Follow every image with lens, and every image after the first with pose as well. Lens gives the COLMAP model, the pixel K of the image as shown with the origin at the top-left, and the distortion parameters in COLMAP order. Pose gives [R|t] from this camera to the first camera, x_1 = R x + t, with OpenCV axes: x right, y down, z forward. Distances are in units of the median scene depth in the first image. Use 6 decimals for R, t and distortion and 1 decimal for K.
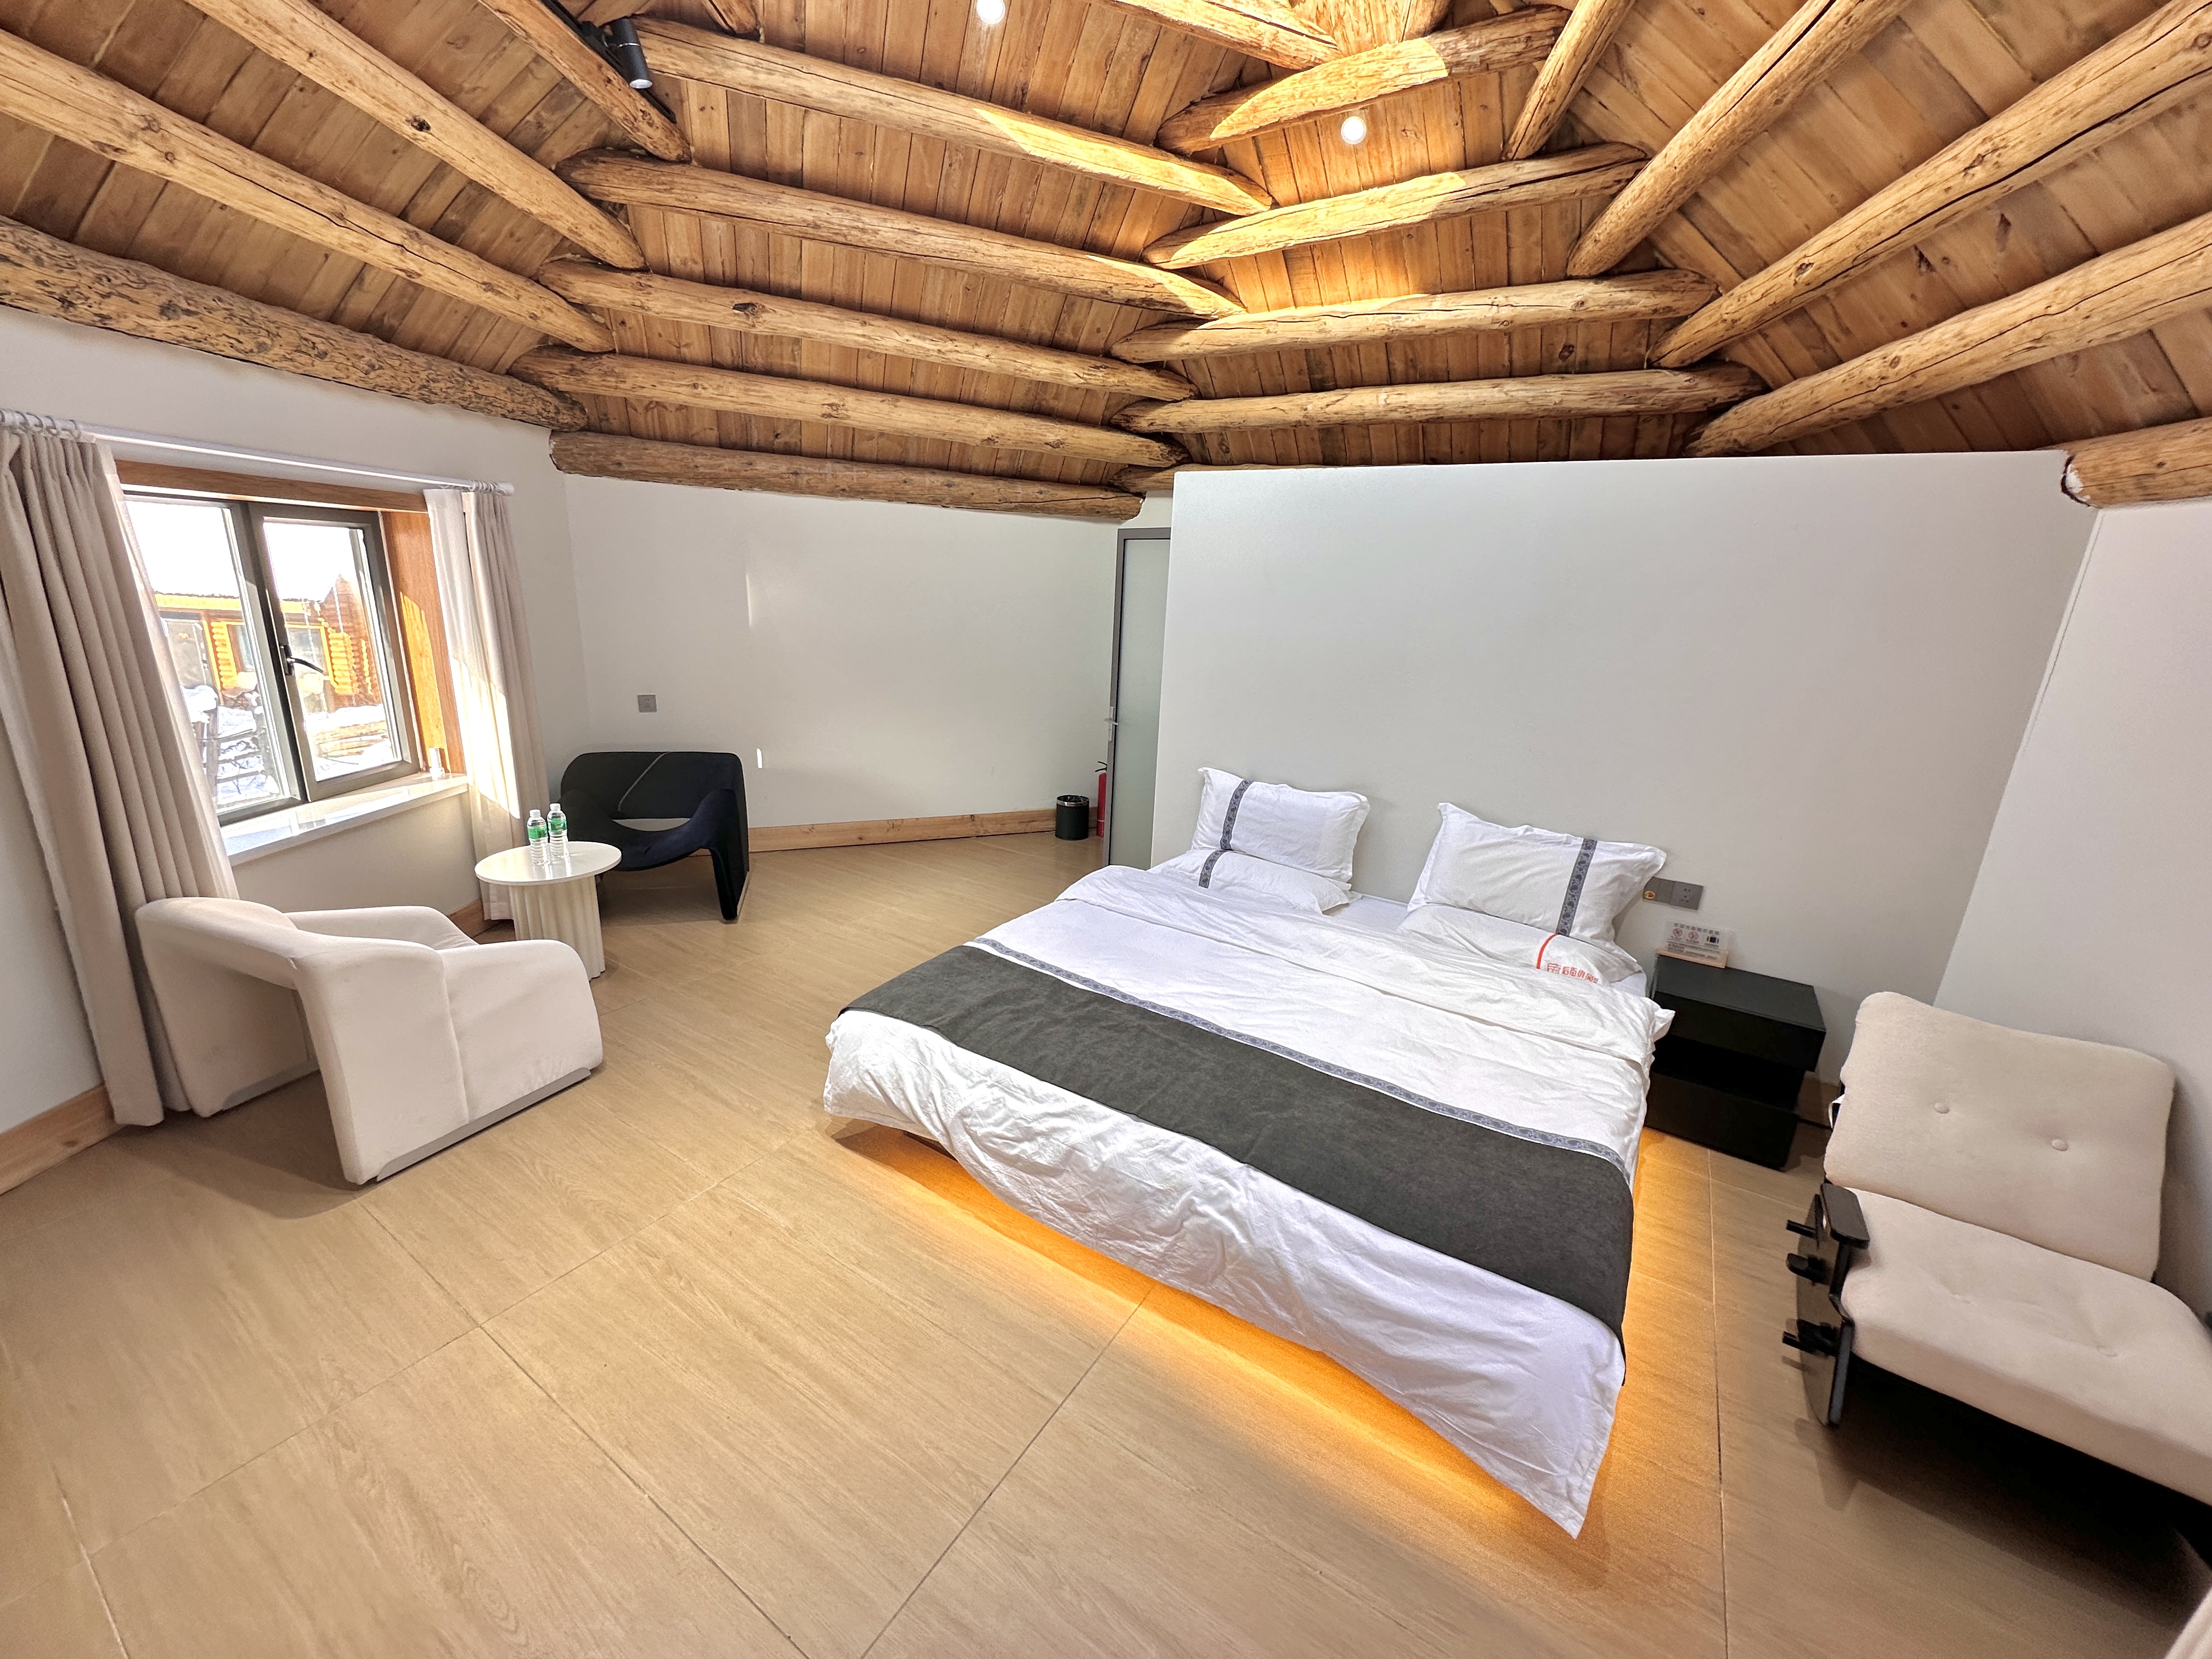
lens RADIAL K [[858.4, 0, 1106.0], [0, 858.4, 829.5], [0, 0, 1]] dist [-0.000615, -0.000061]
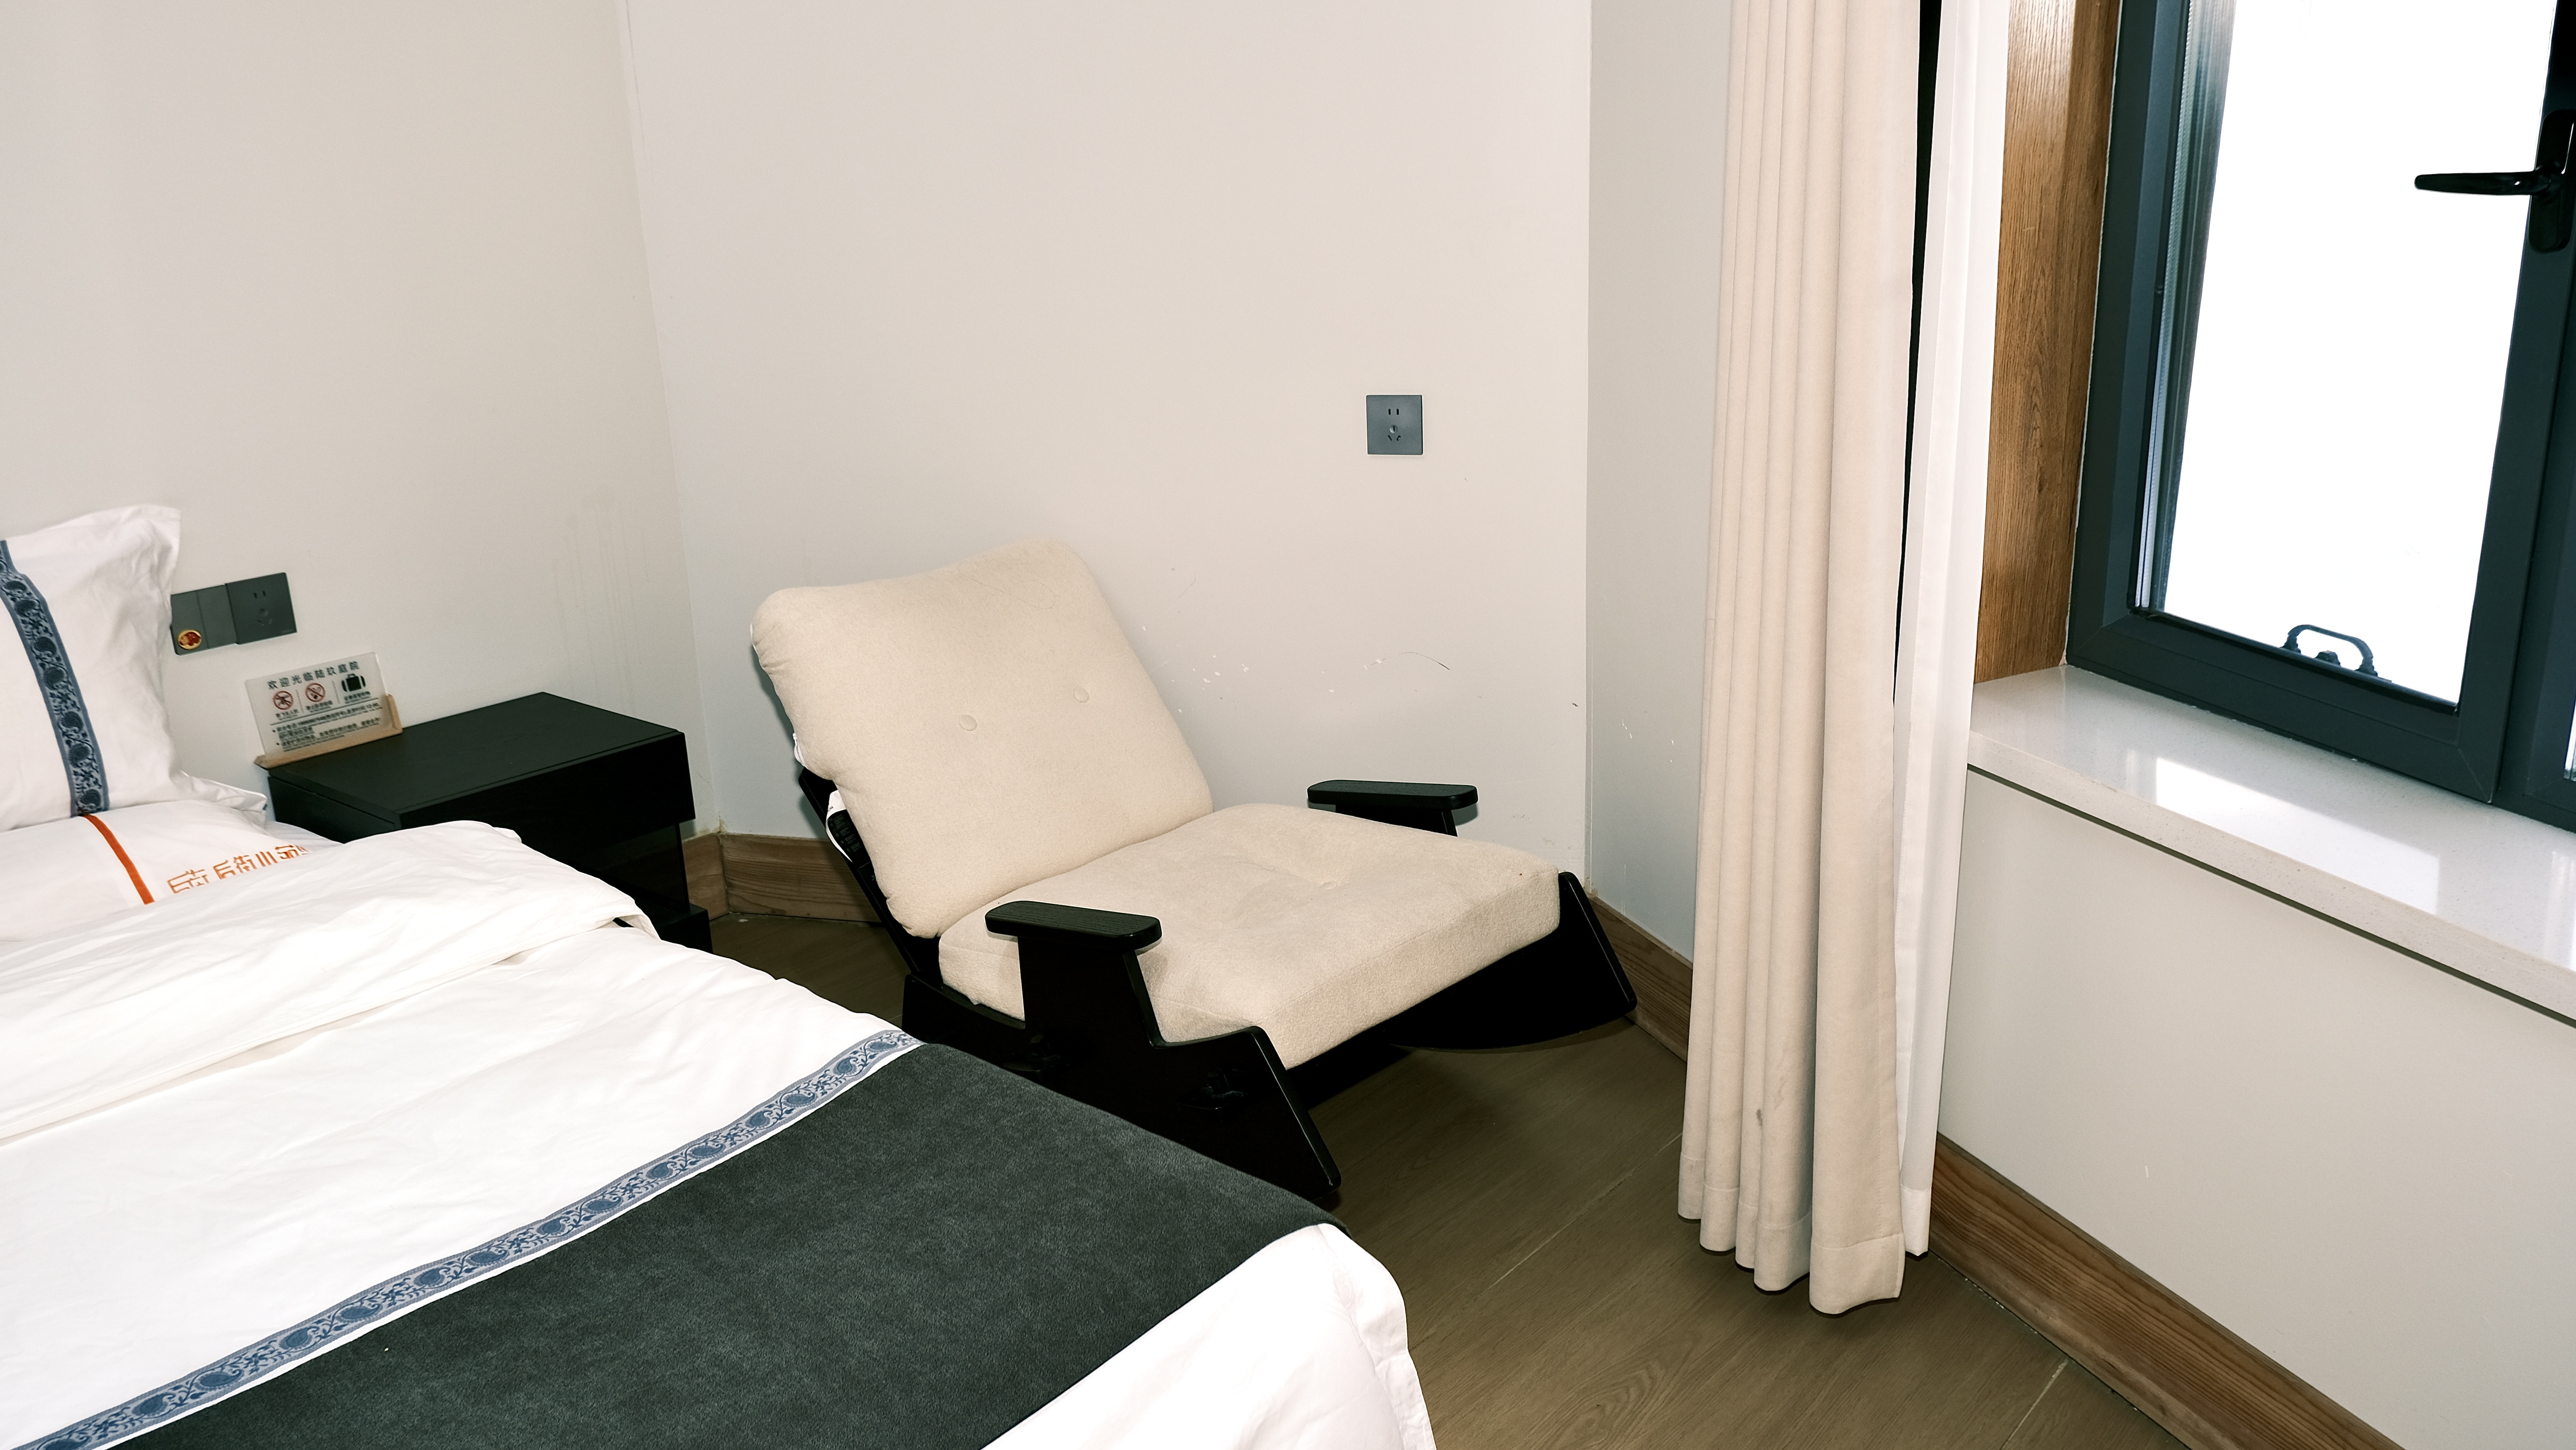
lens RADIAL K [[2041.4, 0, 1288.0], [0, 2041.4, 725.0], [0, 0, 1]] dist [-0.002876, -0.000779]
pose [[0.118380, -0.336716, 0.934135, -0.200572], [0.312140, 0.905680, 0.286902, 0.002442], [-0.942632, 0.257617, 0.212316, 0.386594]]
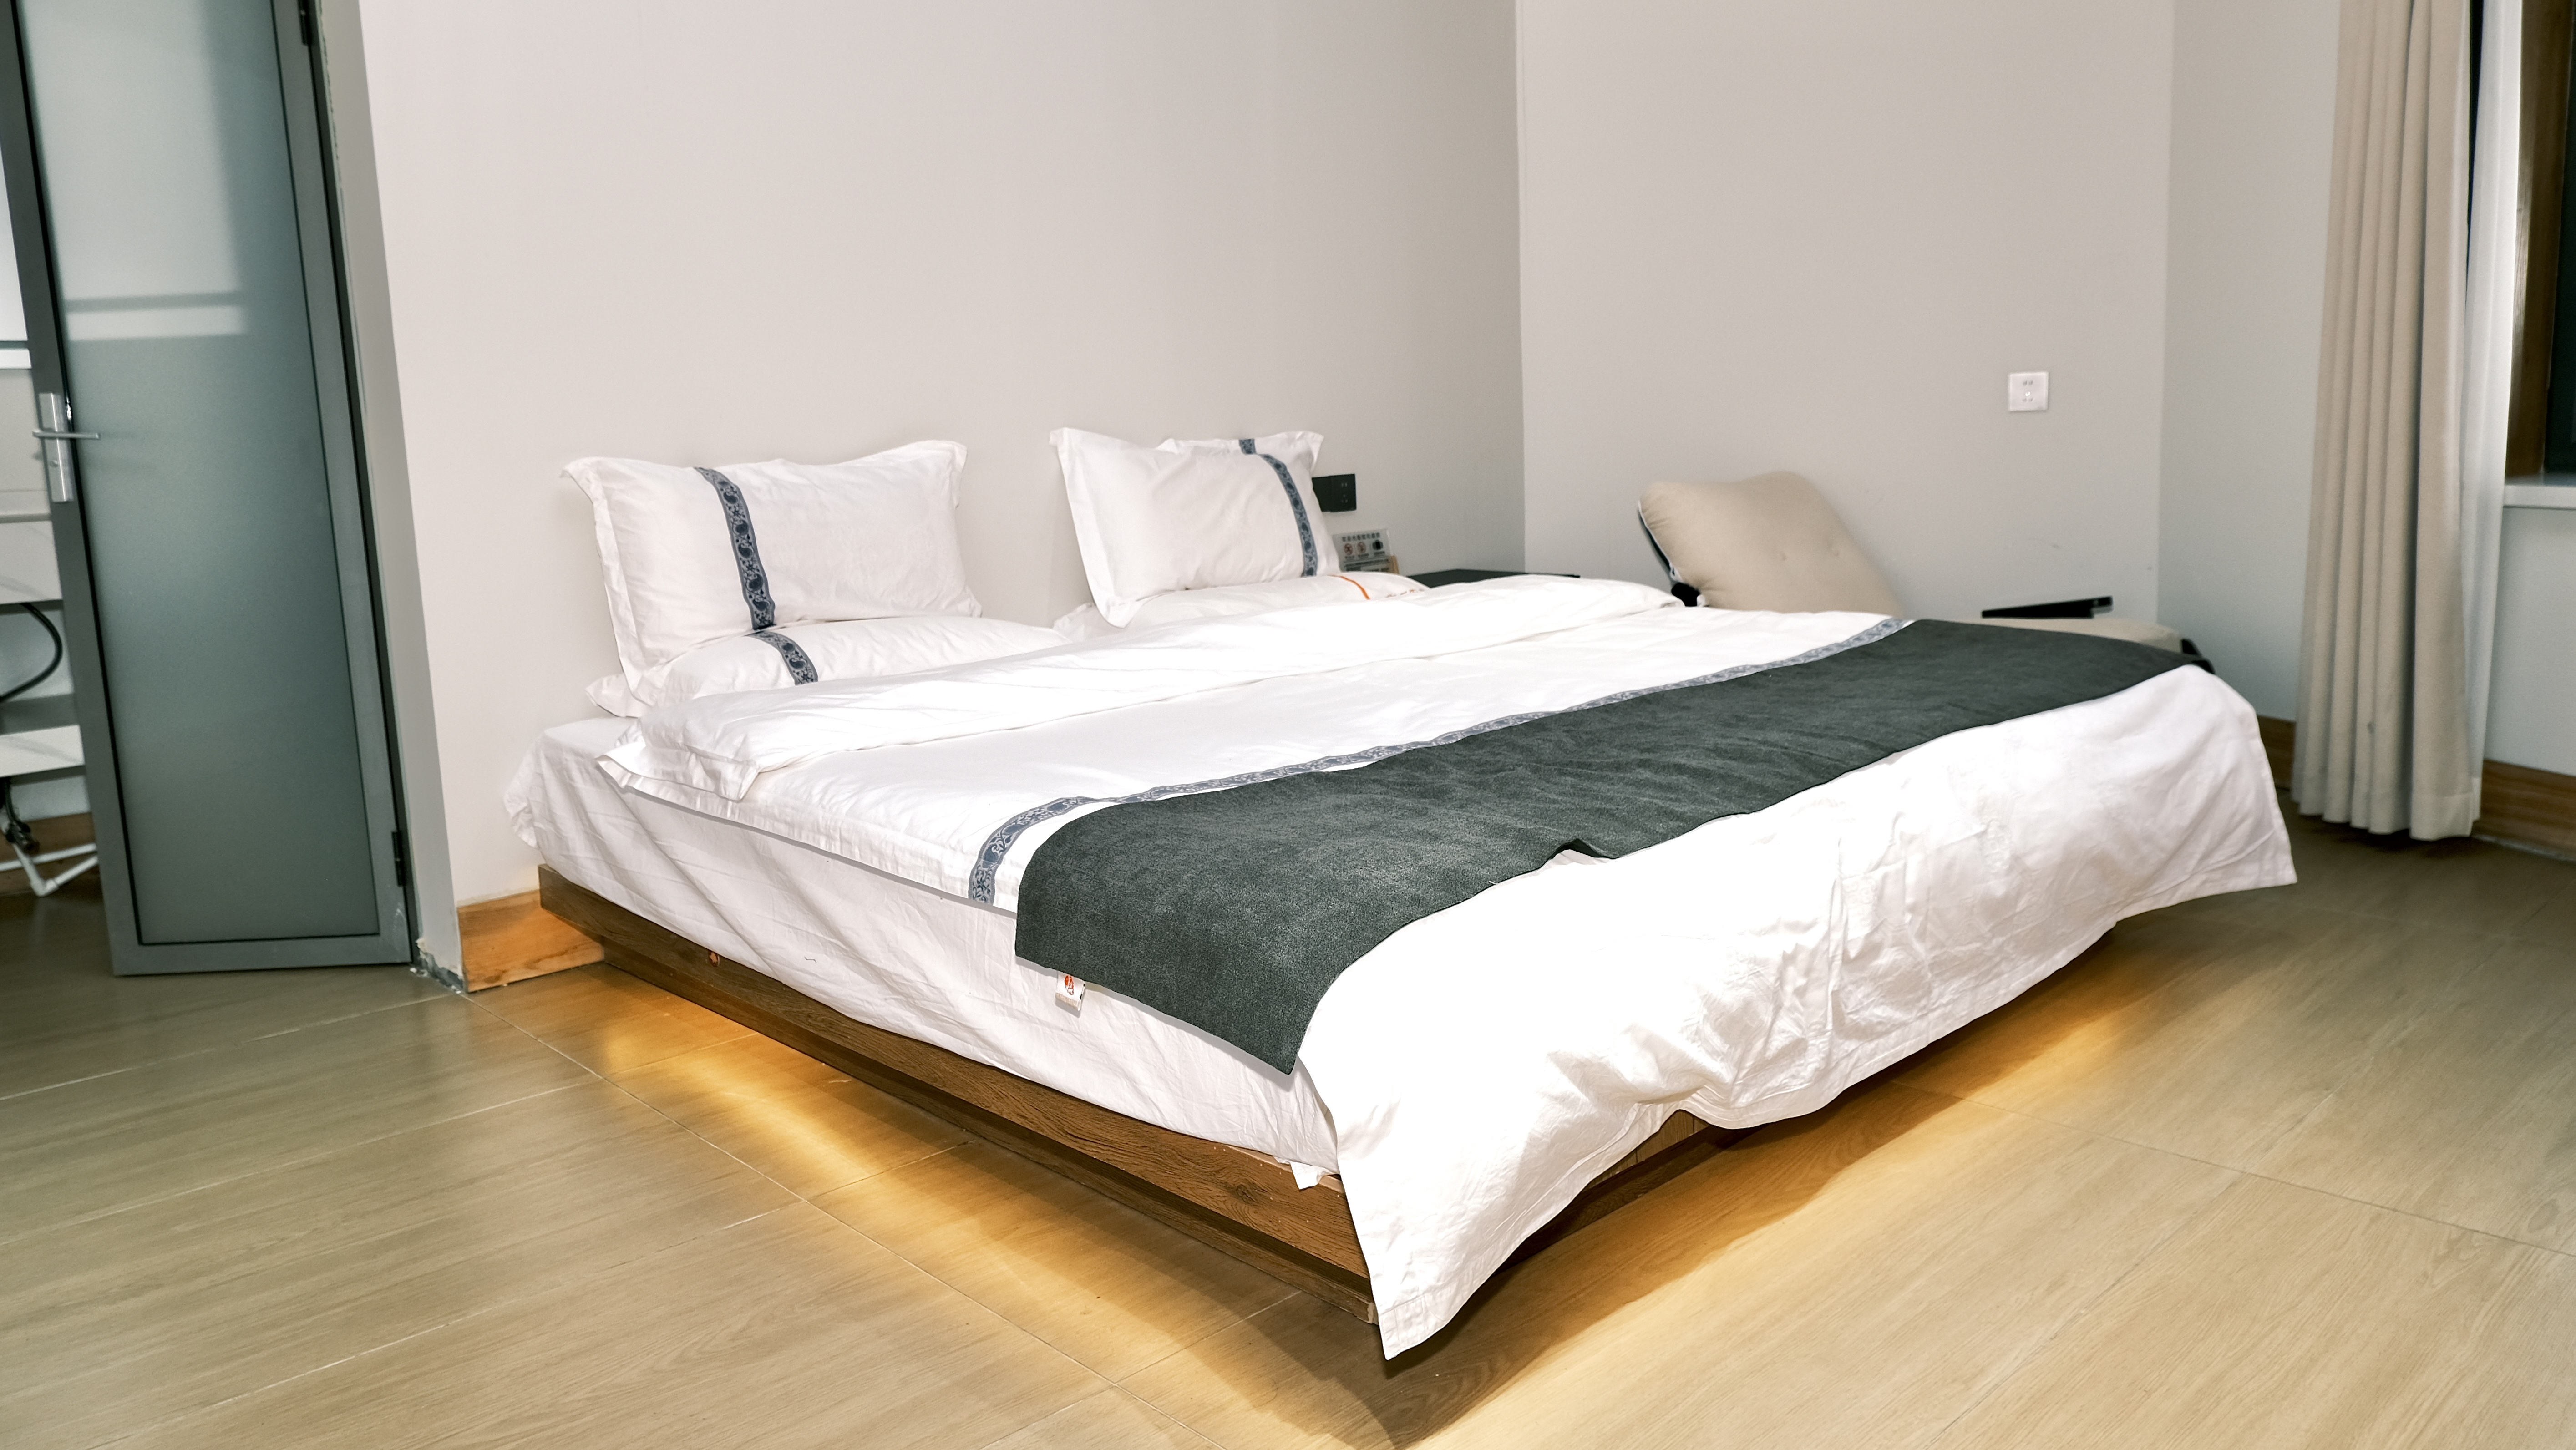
lens RADIAL K [[1774.4, 0, 1215.3], [0, 1774.4, 660.4], [0, 0, 1]] dist [-0.010956, 0.000540]
pose [[0.269108, -0.193404, 0.943491, -0.787845], [0.320364, 0.941821, 0.101686, 0.028512], [-0.908266, 0.274896, 0.315411, 0.743366]]
